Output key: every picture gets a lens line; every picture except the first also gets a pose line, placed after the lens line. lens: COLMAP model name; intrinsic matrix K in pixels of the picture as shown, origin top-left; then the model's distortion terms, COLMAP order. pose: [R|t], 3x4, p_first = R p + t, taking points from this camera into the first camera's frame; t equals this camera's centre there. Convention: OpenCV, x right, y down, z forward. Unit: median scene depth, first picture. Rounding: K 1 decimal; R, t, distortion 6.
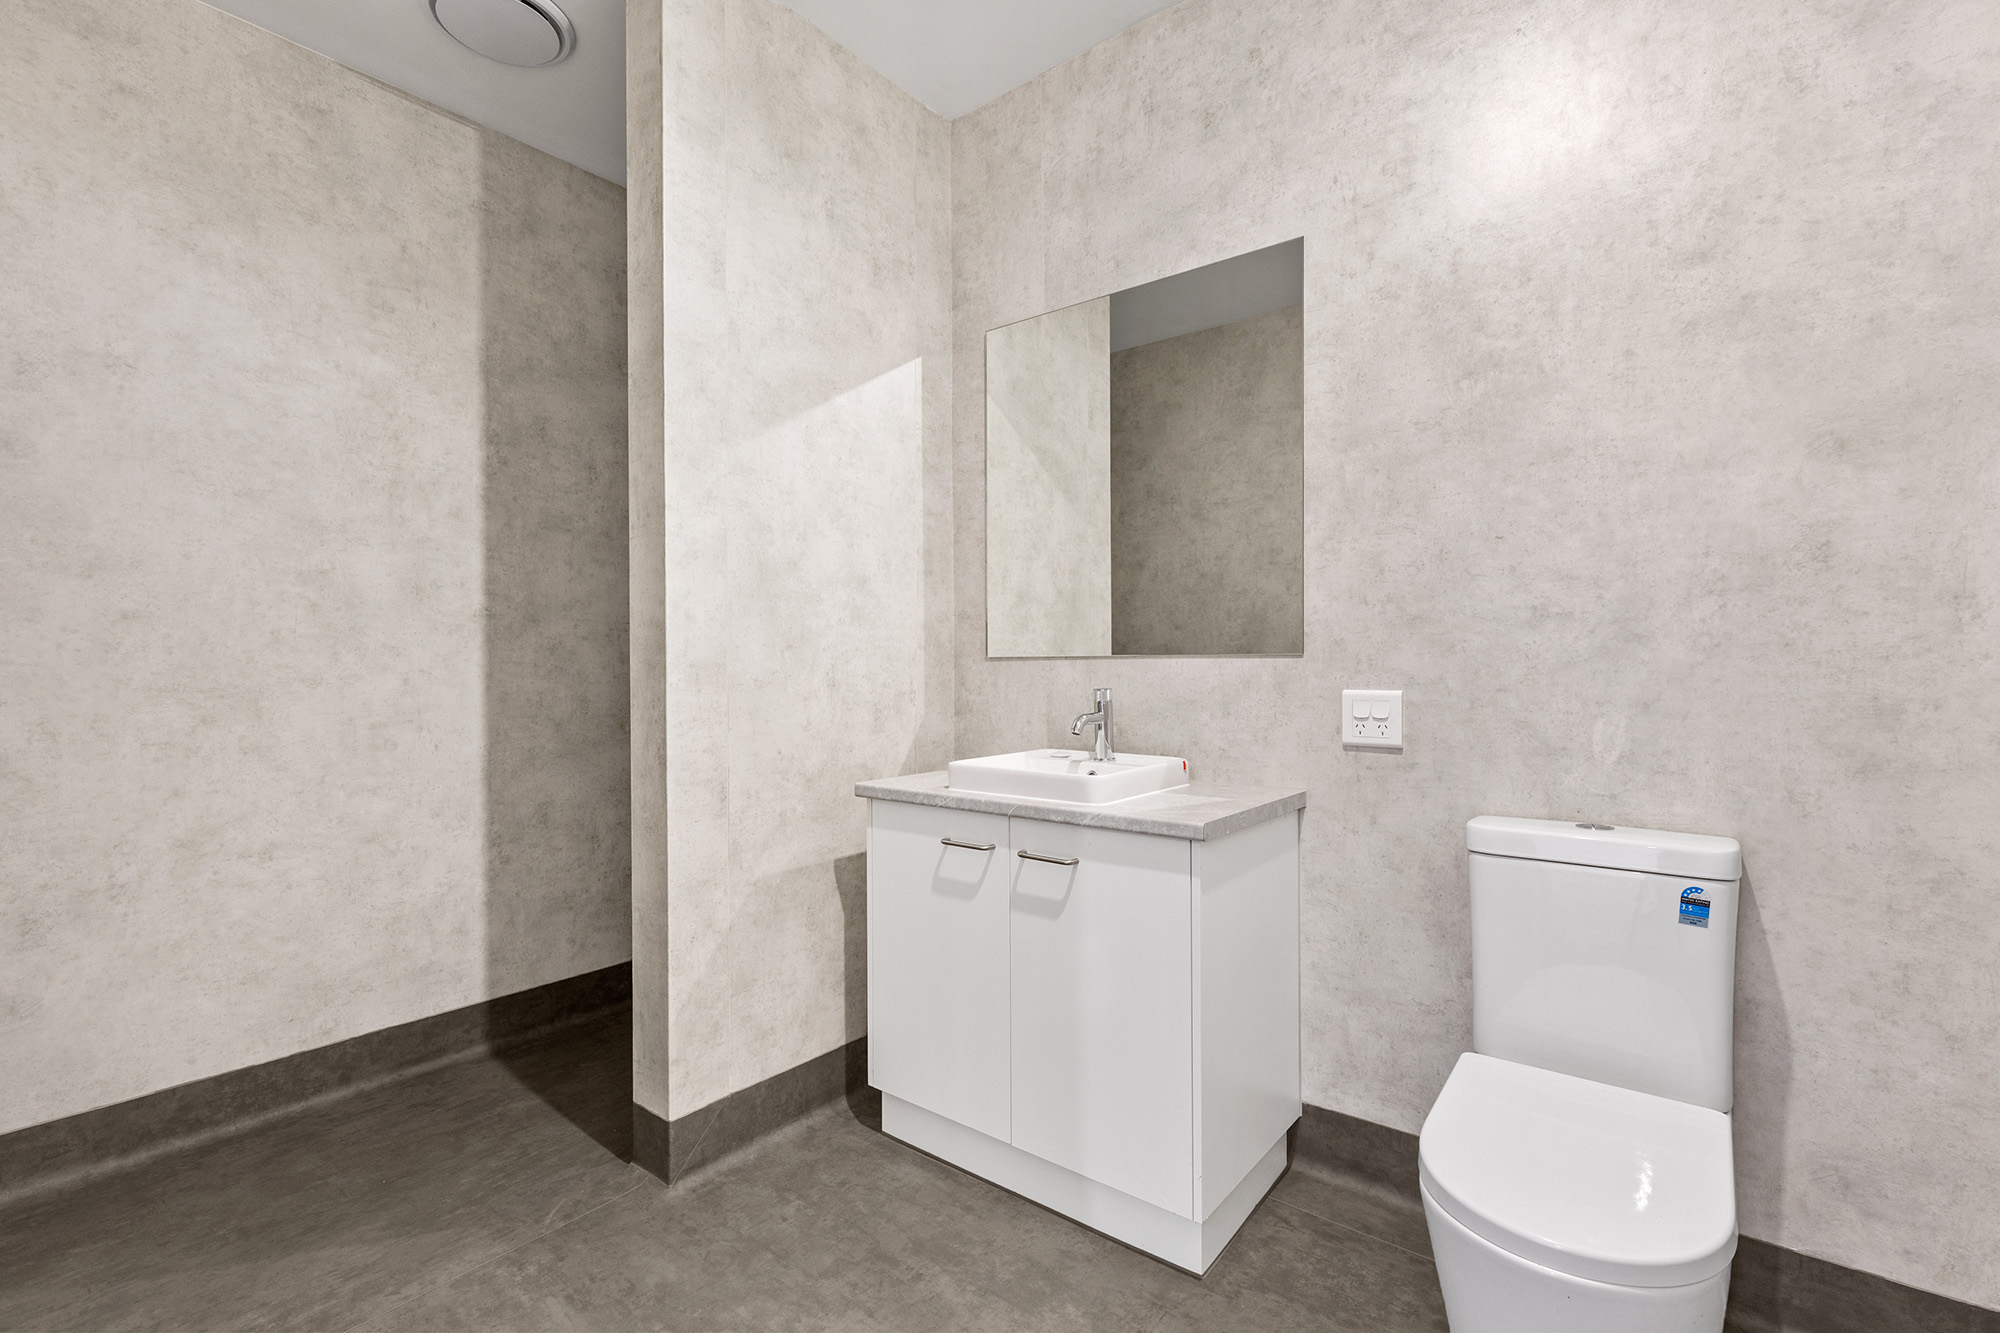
lens RADIAL K [[896.7, 0, 1000.1], [0, 896.7, 667.5], [0, 0, 1]] dist [-0.001127, -0.000237]
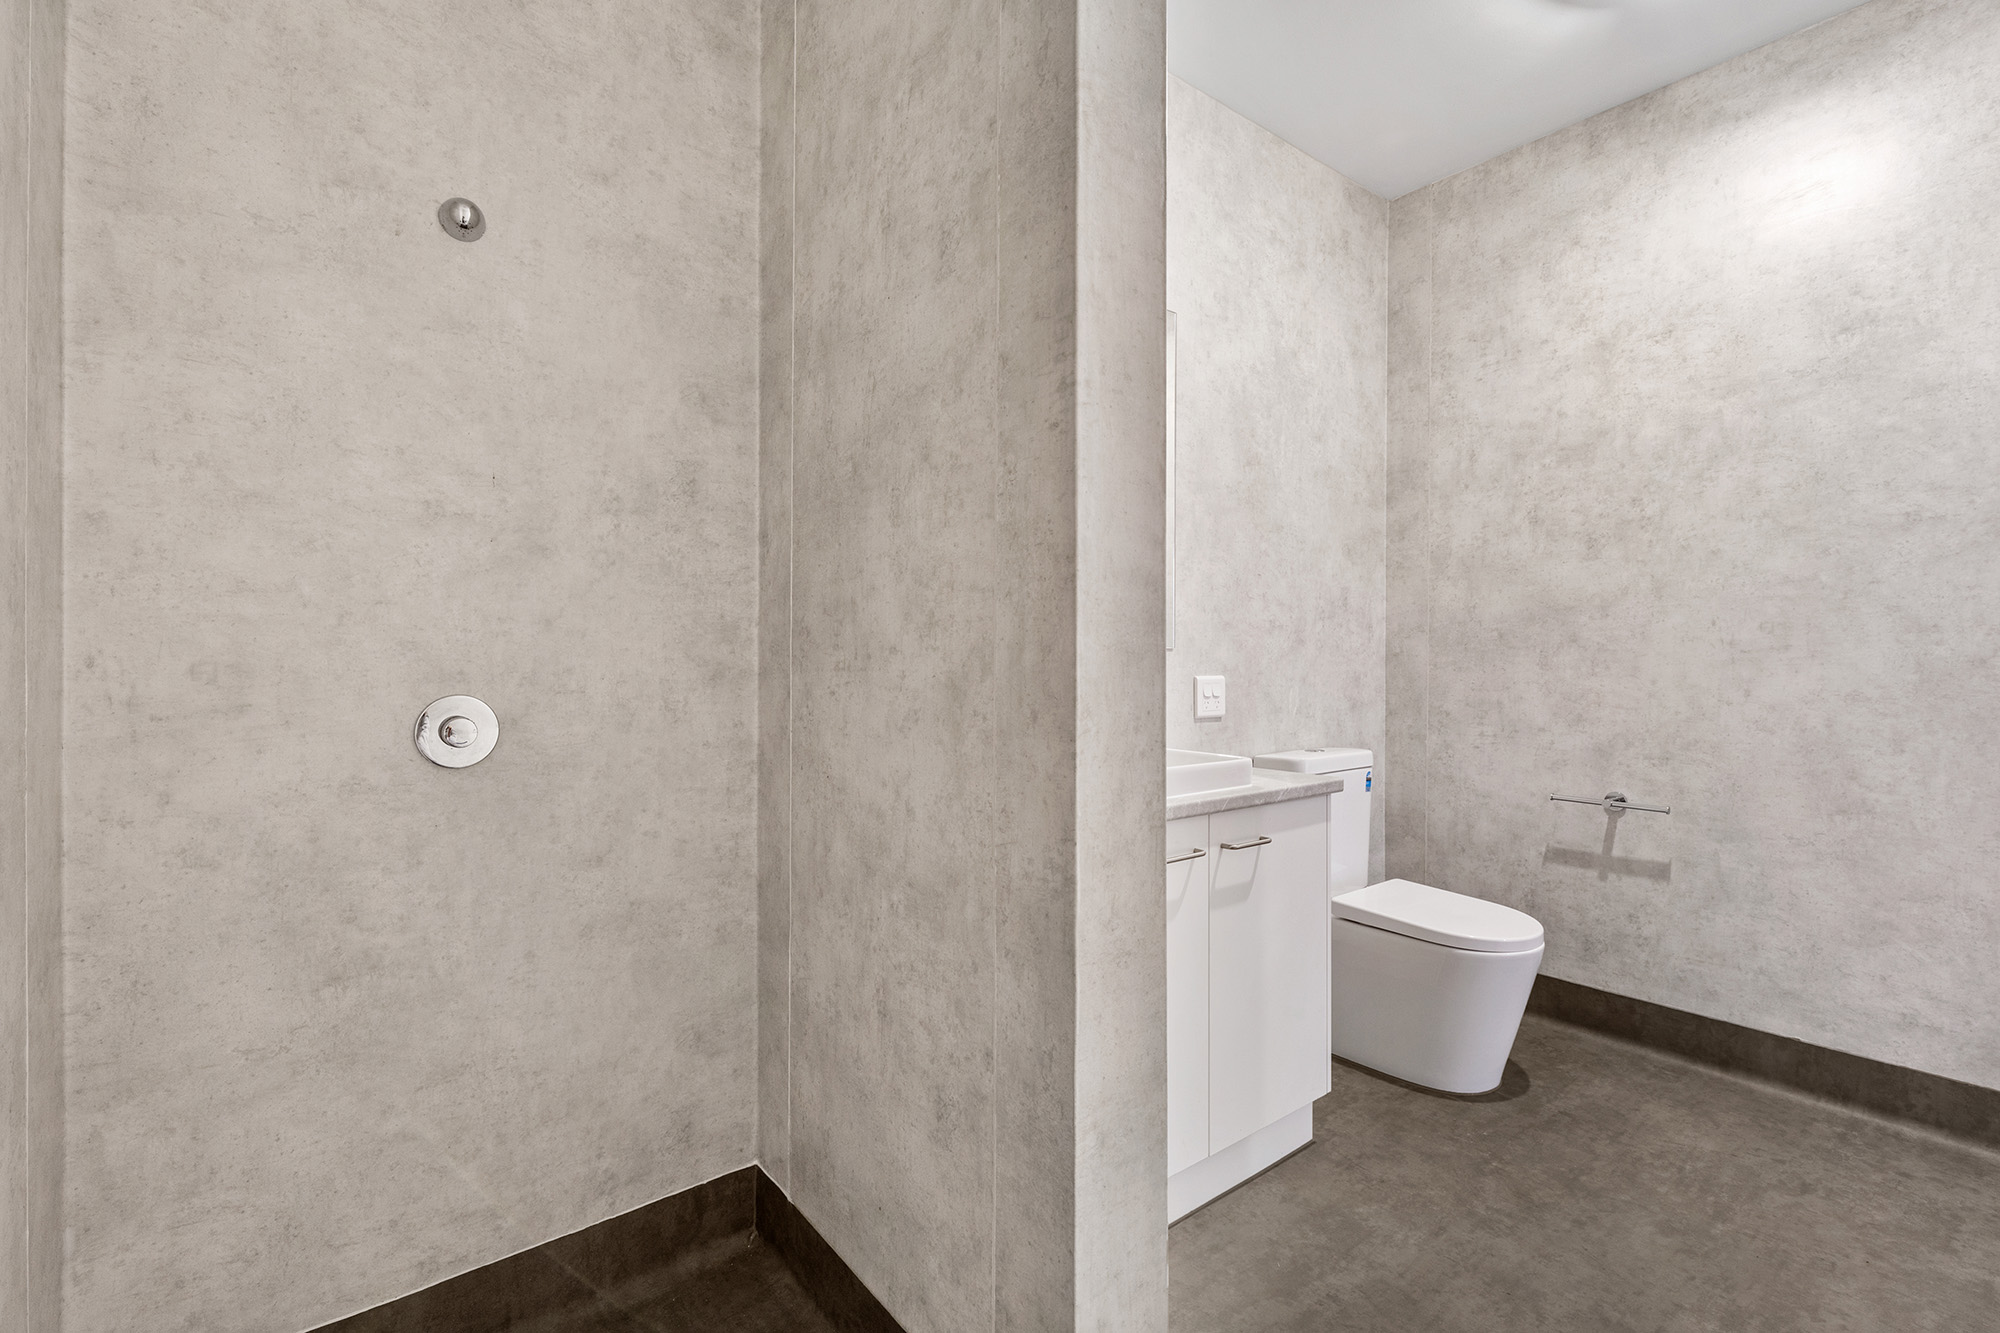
lens RADIAL K [[896.7, 0, 1002.0], [0, 896.7, 661.9], [0, 0, 1]] dist [-0.001127, -0.000237]
pose [[0.236054, 0.012333, 0.971662, -0.075214], [0.002884, 0.999906, -0.013392, -0.613333], [-0.971736, 0.005963, 0.235996, 0.302106]]
